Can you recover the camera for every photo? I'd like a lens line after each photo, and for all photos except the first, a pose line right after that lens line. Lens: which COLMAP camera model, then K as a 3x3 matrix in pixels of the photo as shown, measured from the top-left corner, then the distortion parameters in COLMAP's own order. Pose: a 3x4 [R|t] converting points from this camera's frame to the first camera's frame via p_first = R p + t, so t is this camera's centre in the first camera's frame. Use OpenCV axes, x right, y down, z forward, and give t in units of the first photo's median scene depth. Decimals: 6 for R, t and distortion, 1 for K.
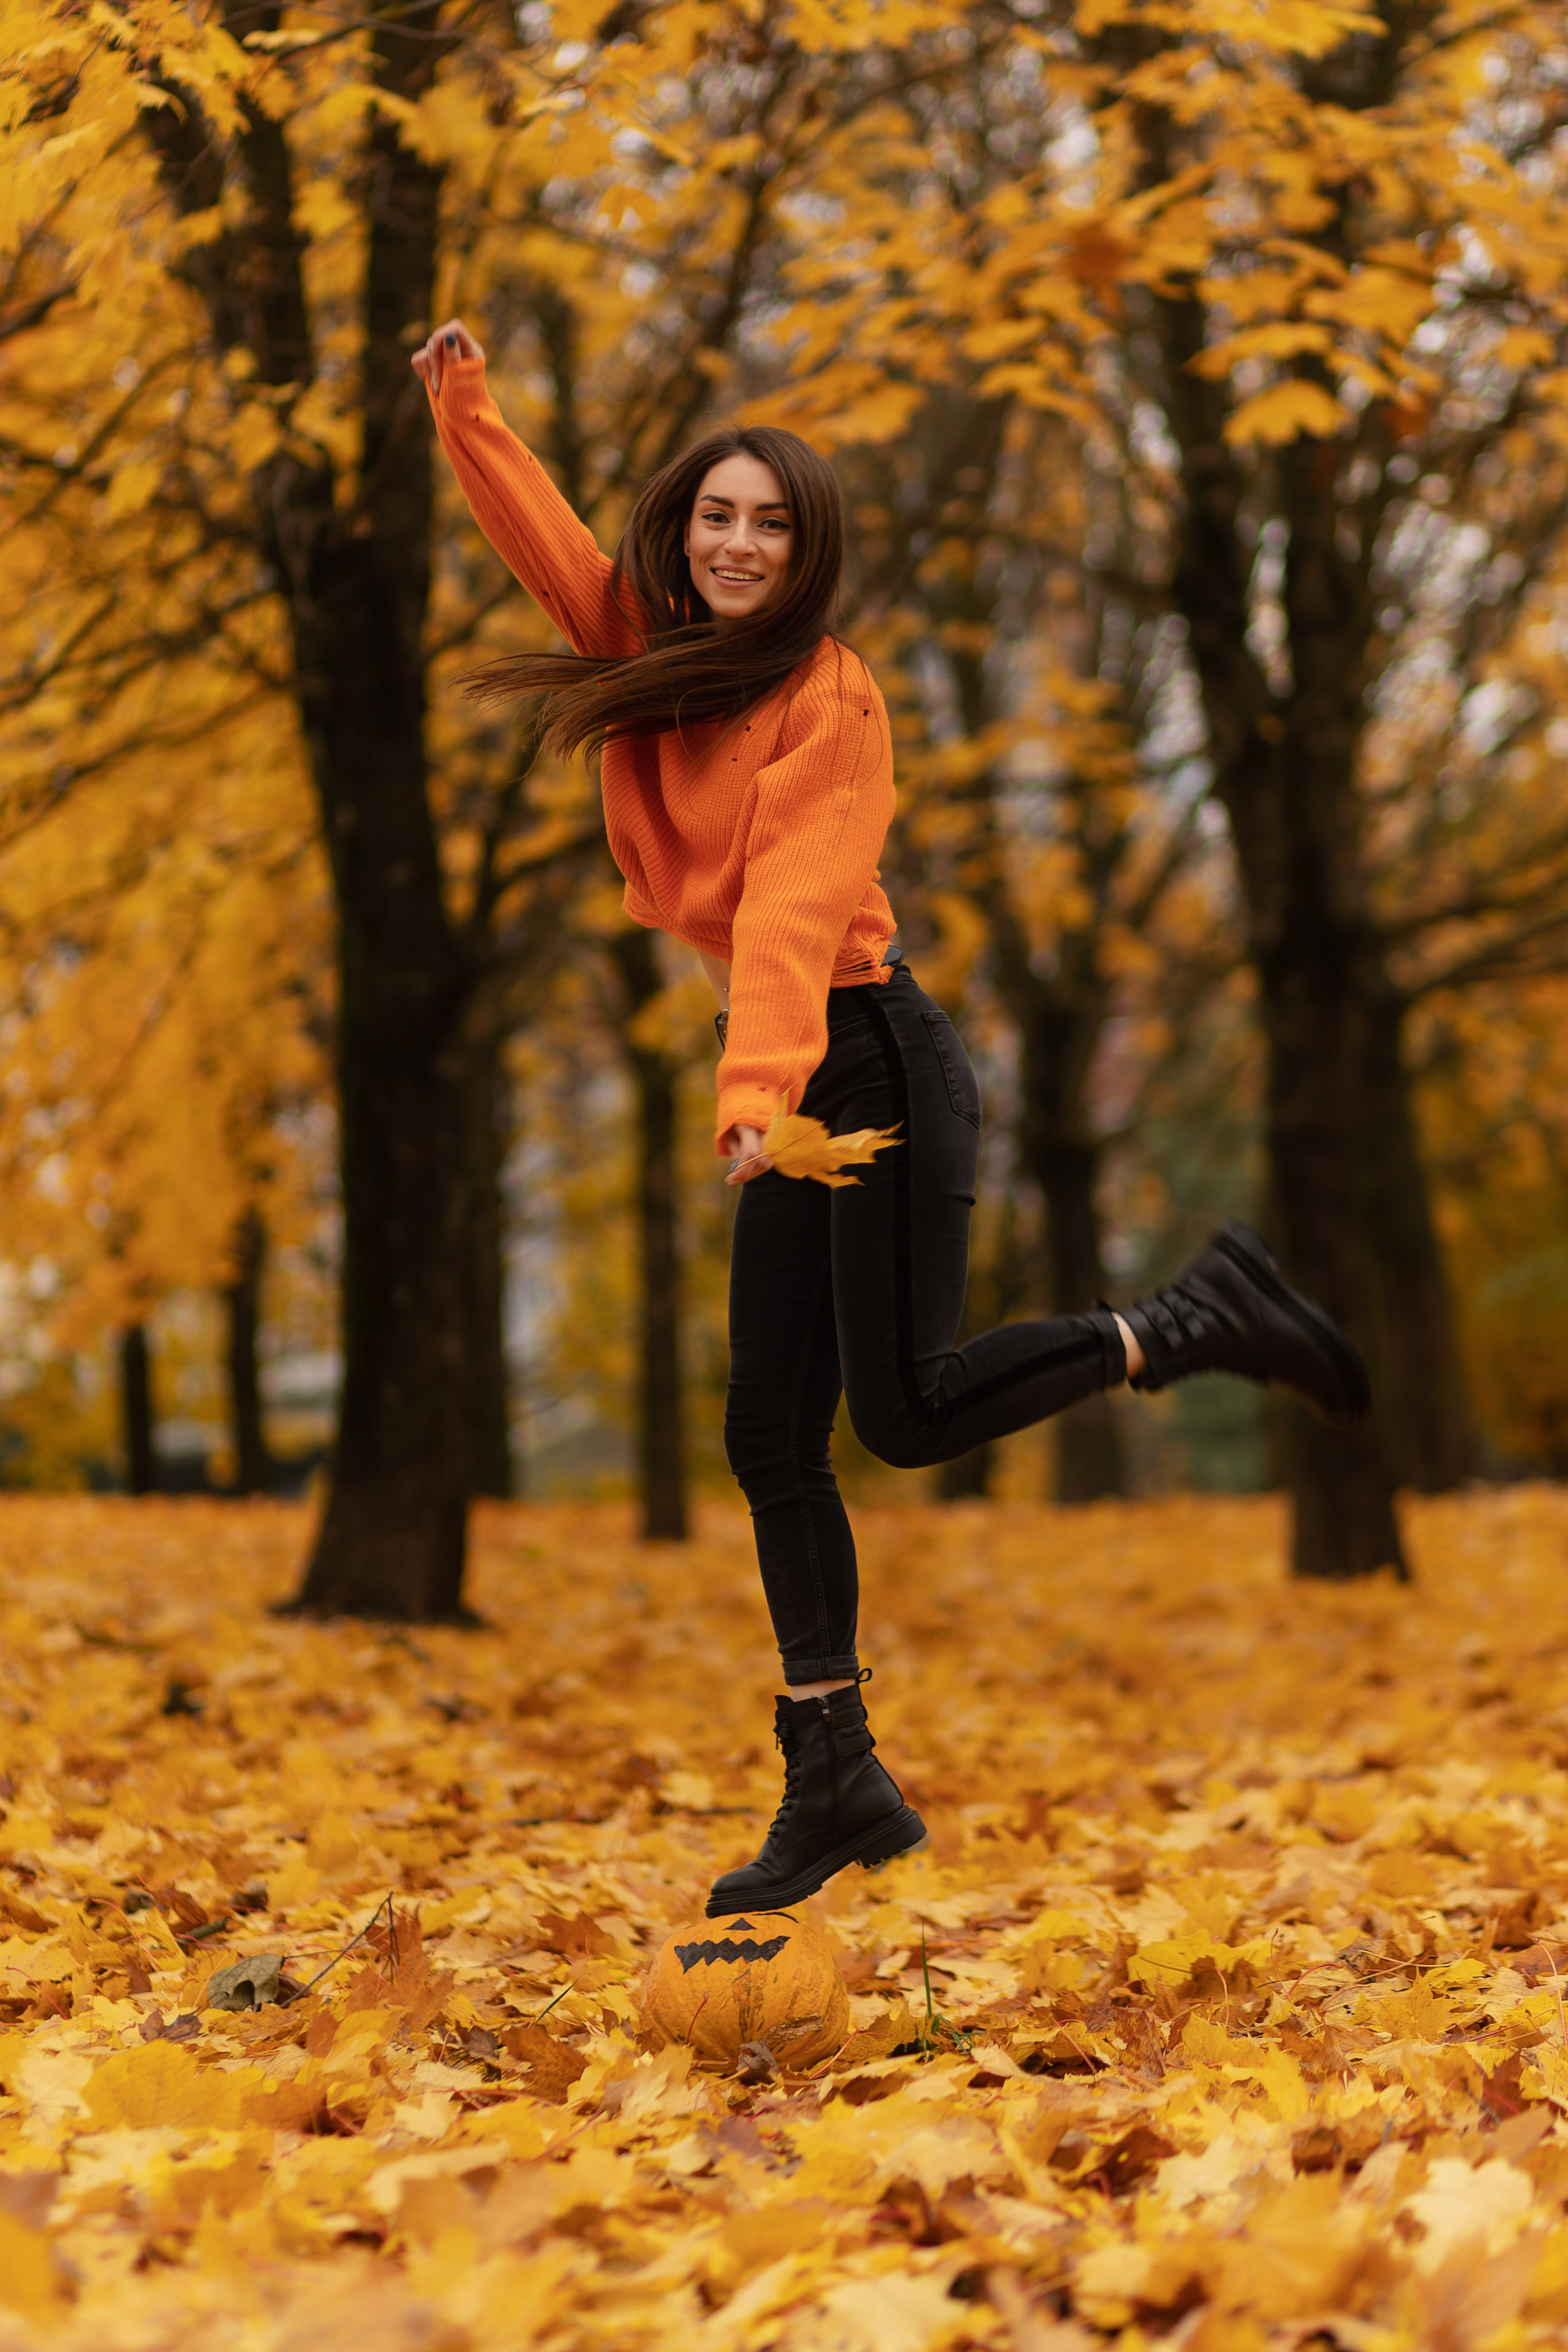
lens RADIAL K [[6921.5, 0, 784.0], [0, 6921.5, 1176.0], [0, 0, 1]] dist [0.020587, 1.099024]
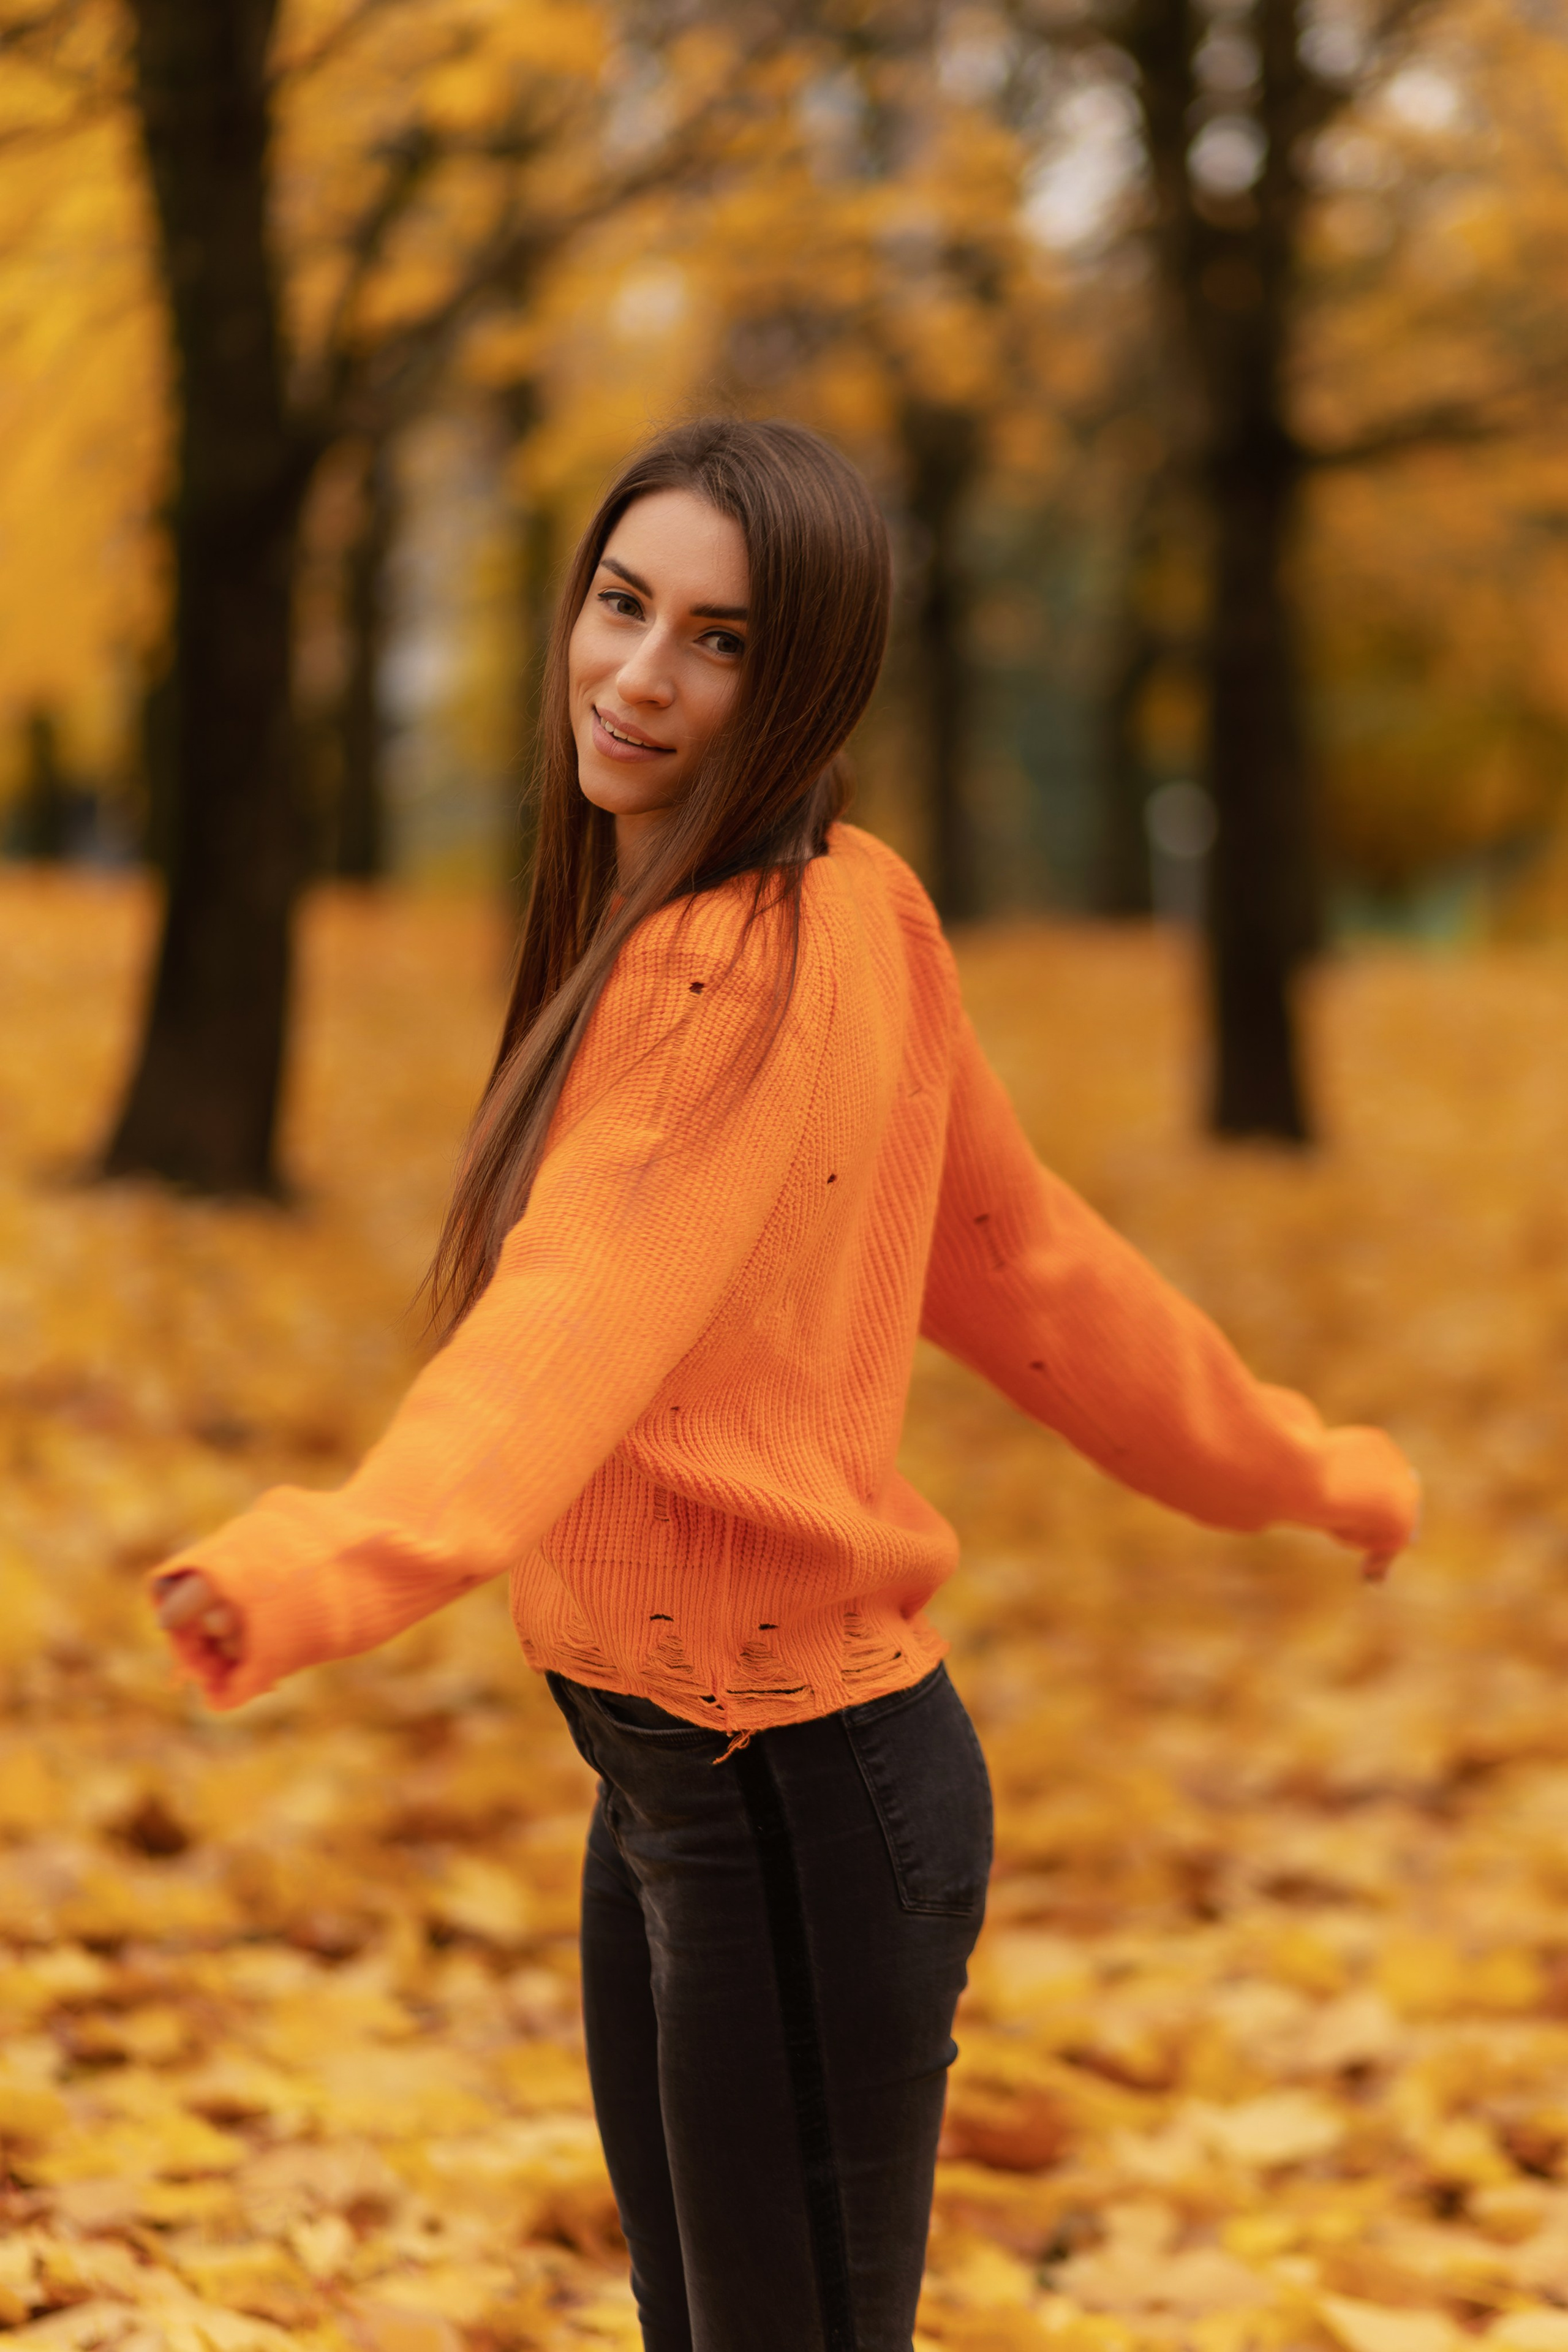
lens RADIAL K [[6400.2, 0, 784.0], [0, 6400.2, 1176.0], [0, 0, 1]] dist [0.095537, -0.504071]
pose [[0.998485, 0.049416, 0.024201, -0.002528], [-0.051475, 0.994283, 0.093553, -0.025839], [-0.019440, -0.094657, 0.995320, 0.279990]]
